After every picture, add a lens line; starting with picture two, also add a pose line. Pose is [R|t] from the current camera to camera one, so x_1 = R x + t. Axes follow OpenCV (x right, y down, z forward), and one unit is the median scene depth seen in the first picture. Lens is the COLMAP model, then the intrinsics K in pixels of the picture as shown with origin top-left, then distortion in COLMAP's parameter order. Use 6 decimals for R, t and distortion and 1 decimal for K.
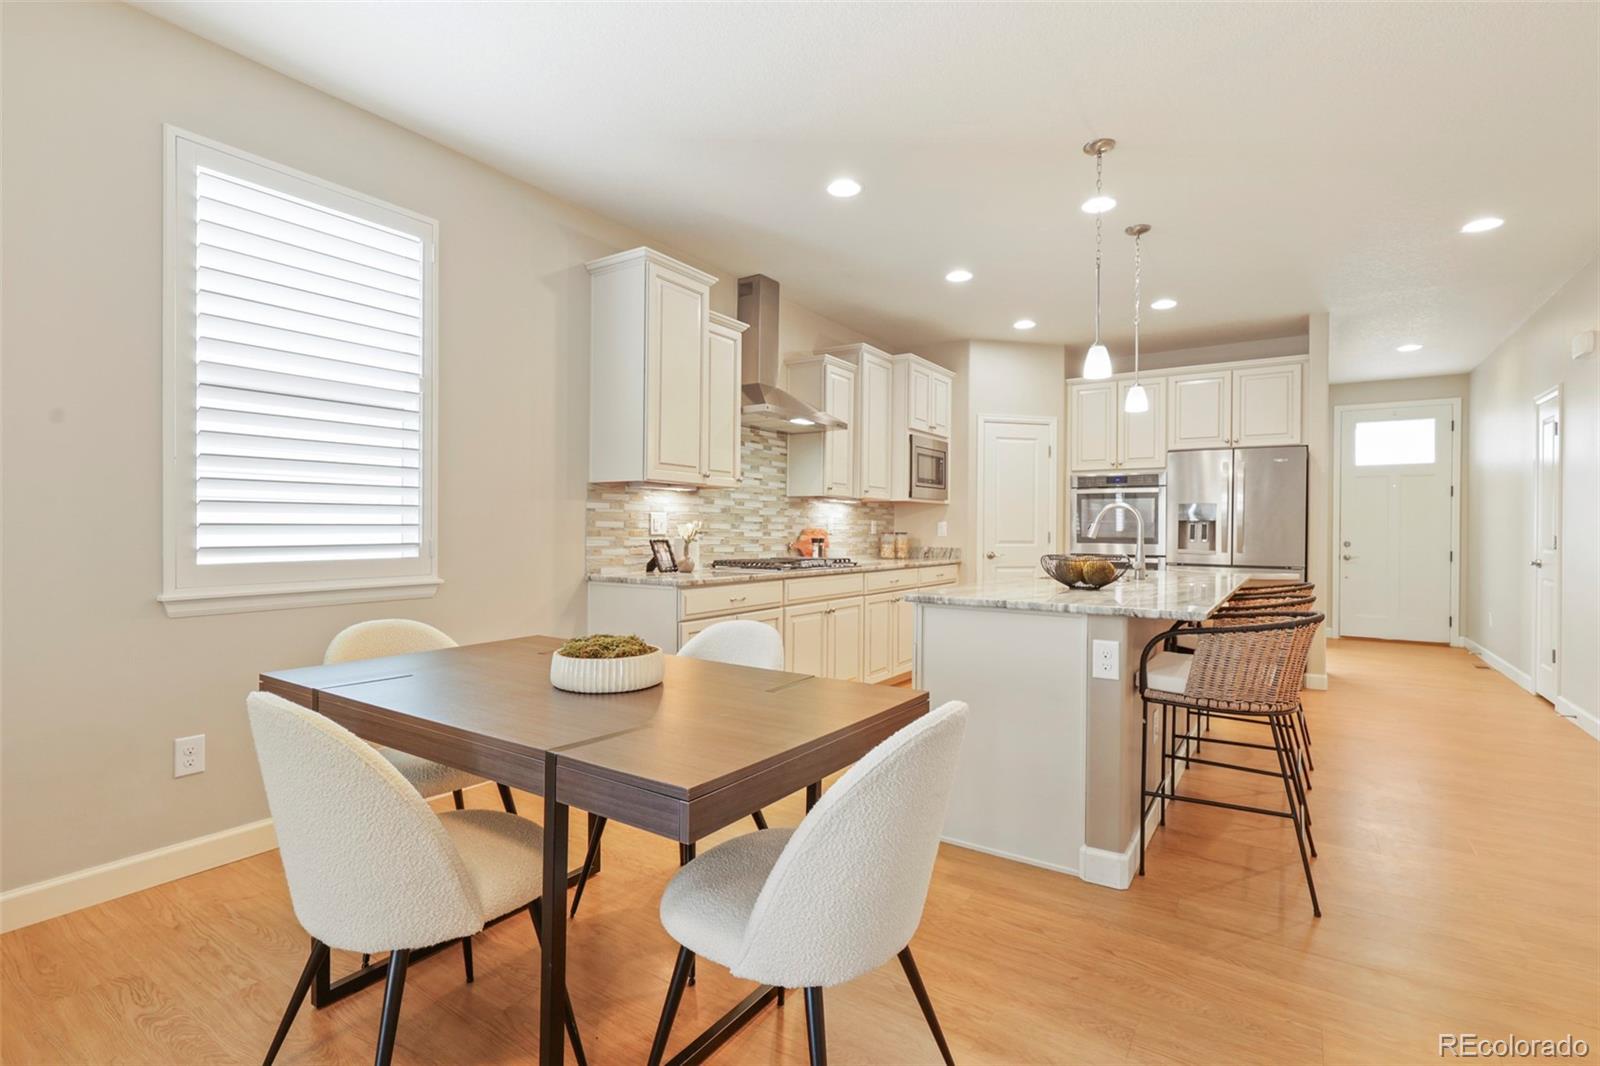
lens RADIAL K [[767.7, 0, 803.1], [0, 767.7, 541.6], [0, 0, 1]] dist [-0.004963, 0.003777]
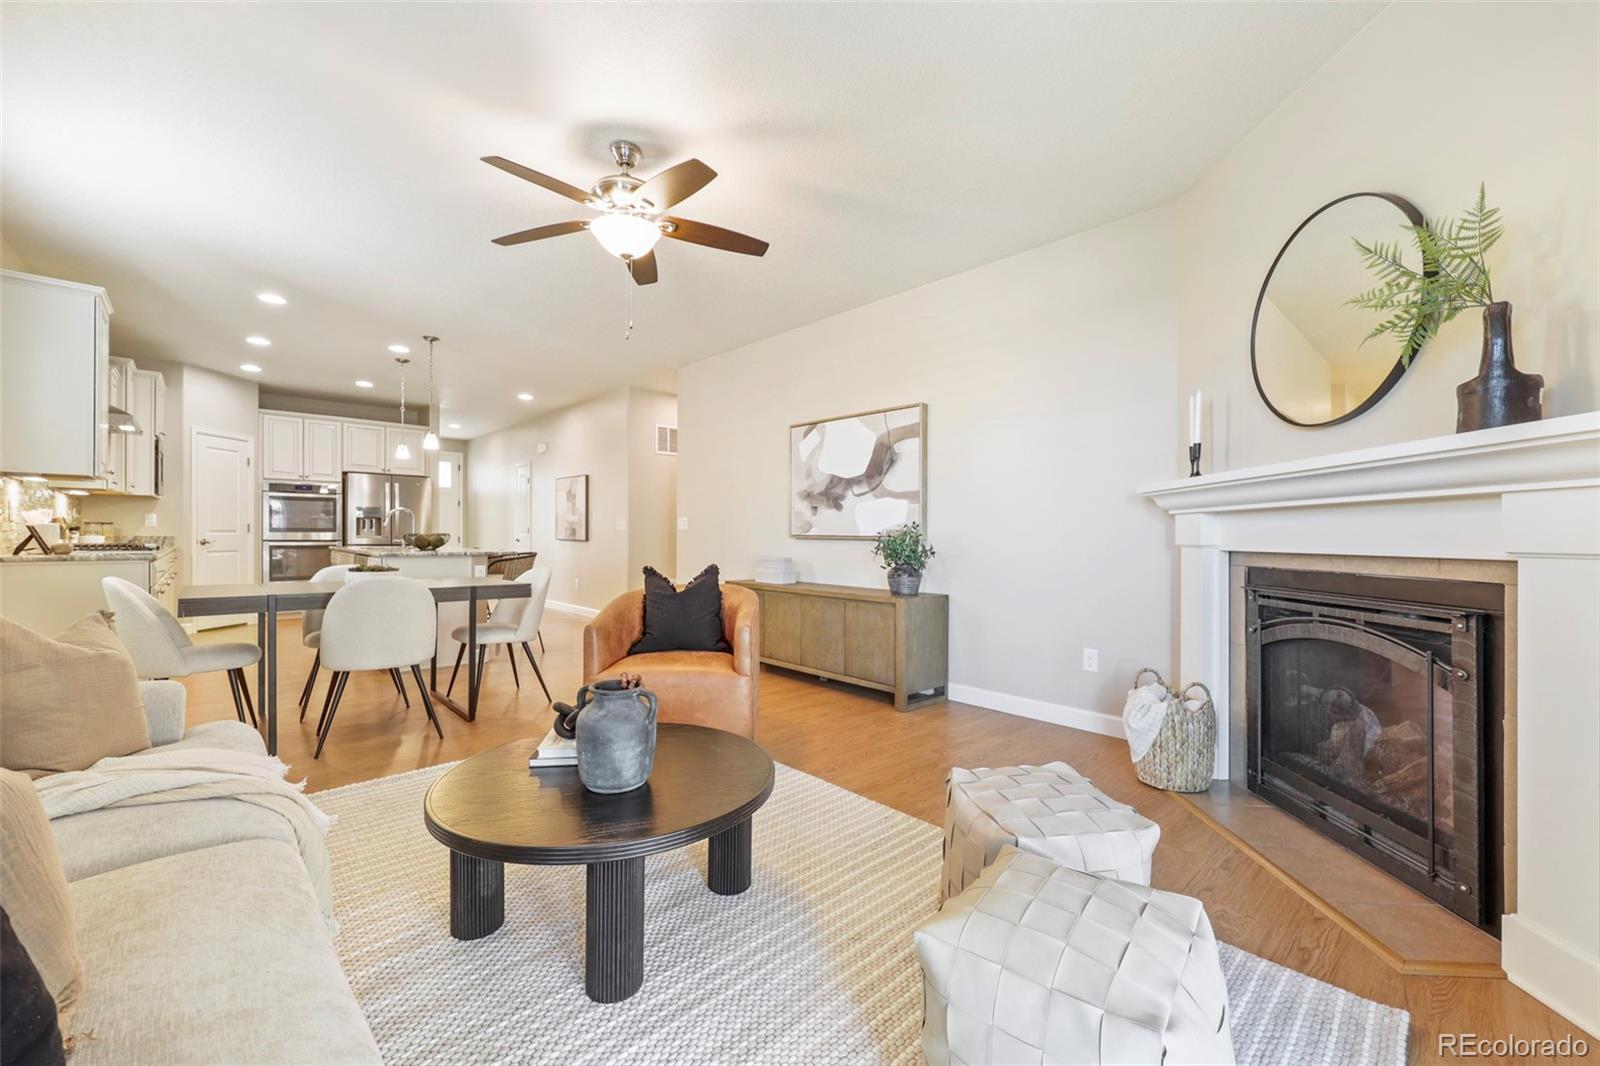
lens RADIAL K [[657.4, 0, 810.0], [0, 657.4, 539.5], [0, 0, 1]] dist [0.000036, 0.000312]
pose [[0.249192, -0.011928, 0.968381, -0.646633], [0.010092, 0.999902, 0.009720, 0.016599], [-0.968401, 0.007351, 0.249288, -0.266102]]
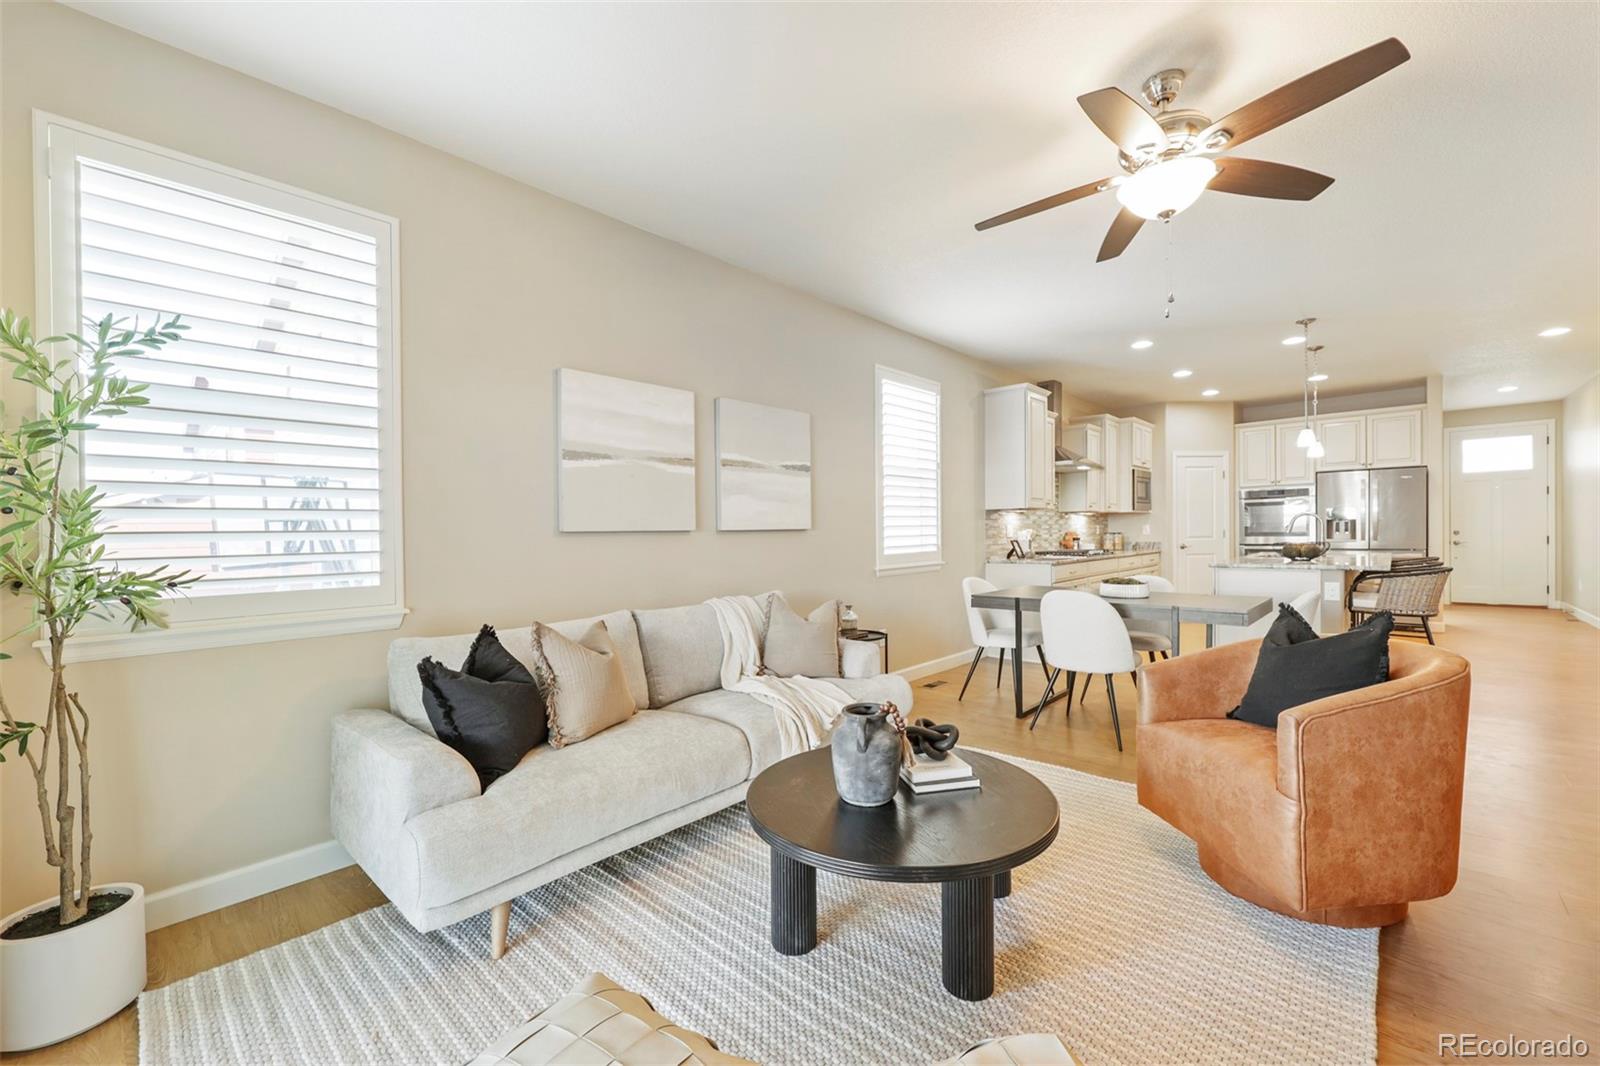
lens RADIAL K [[657.4, 0, 802.2], [0, 657.4, 549.7], [0, 0, 1]] dist [0.000036, 0.000312]
pose [[0.987044, -0.021004, -0.159069, -0.331755], [0.022465, 0.999720, 0.007392, -0.001809], [0.158870, -0.010870, 0.987240, -0.442620]]
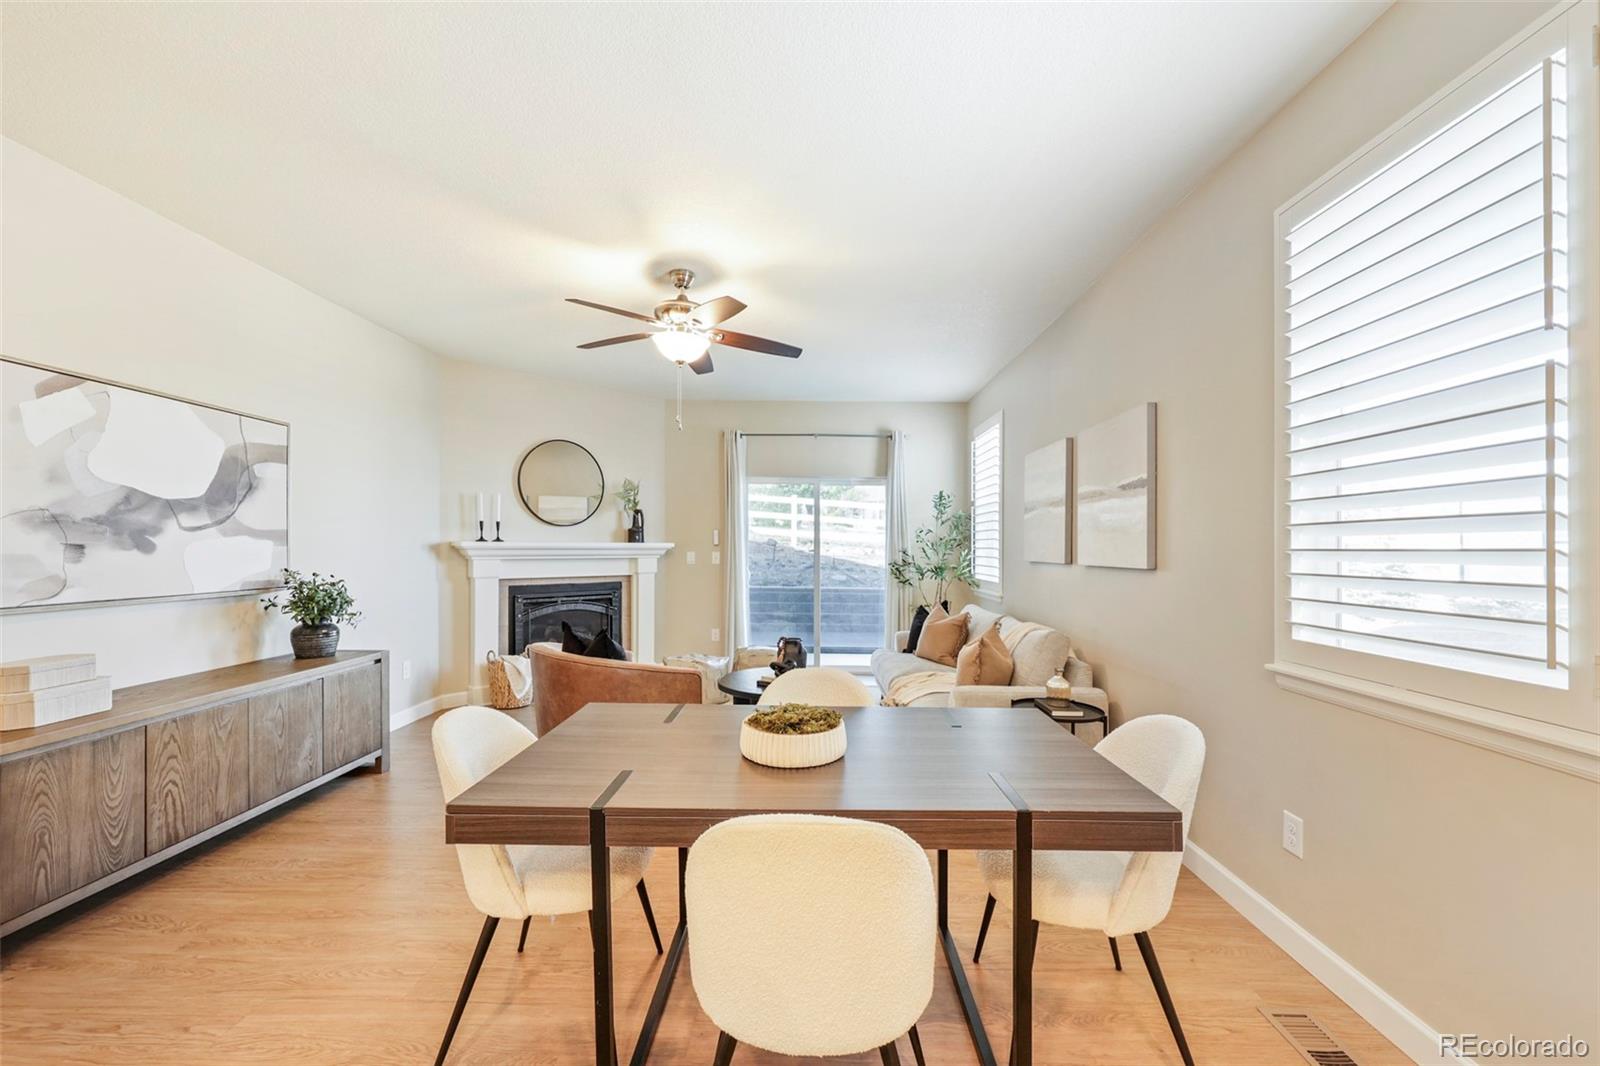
lens RADIAL K [[657.4, 0, 797.6], [0, 657.4, 549.1], [0, 0, 1]] dist [0.000036, 0.000312]
pose [[-0.847410, -0.013199, -0.530775, 0.092196], [-0.025008, 0.999574, 0.015071, -0.038576], [0.530350, 0.026045, -0.847379, 0.641240]]
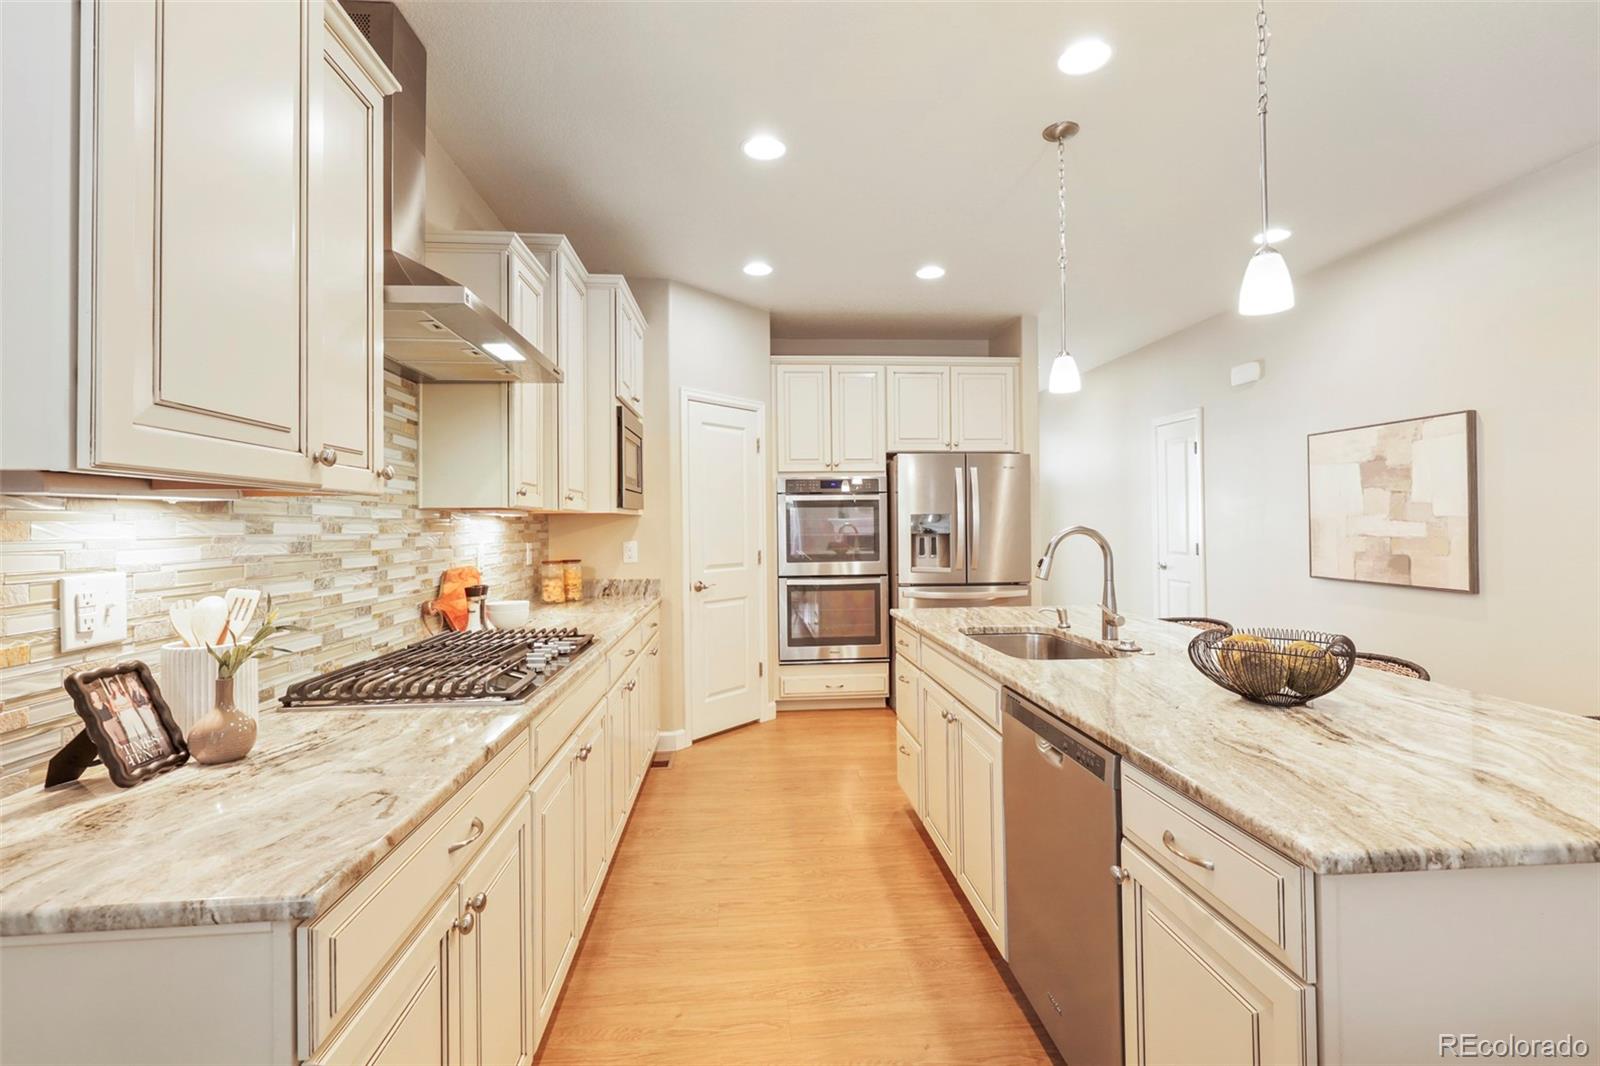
lens RADIAL K [[735.1, 0, 813.6], [0, 735.1, 517.5], [0, 0, 1]] dist [-0.003440, -0.001215]
pose [[0.781063, -0.009920, 0.624374, -0.116262], [0.026192, 0.999514, -0.016884, -0.037930], [-0.623903, 0.029541, 0.780943, 0.469694]]
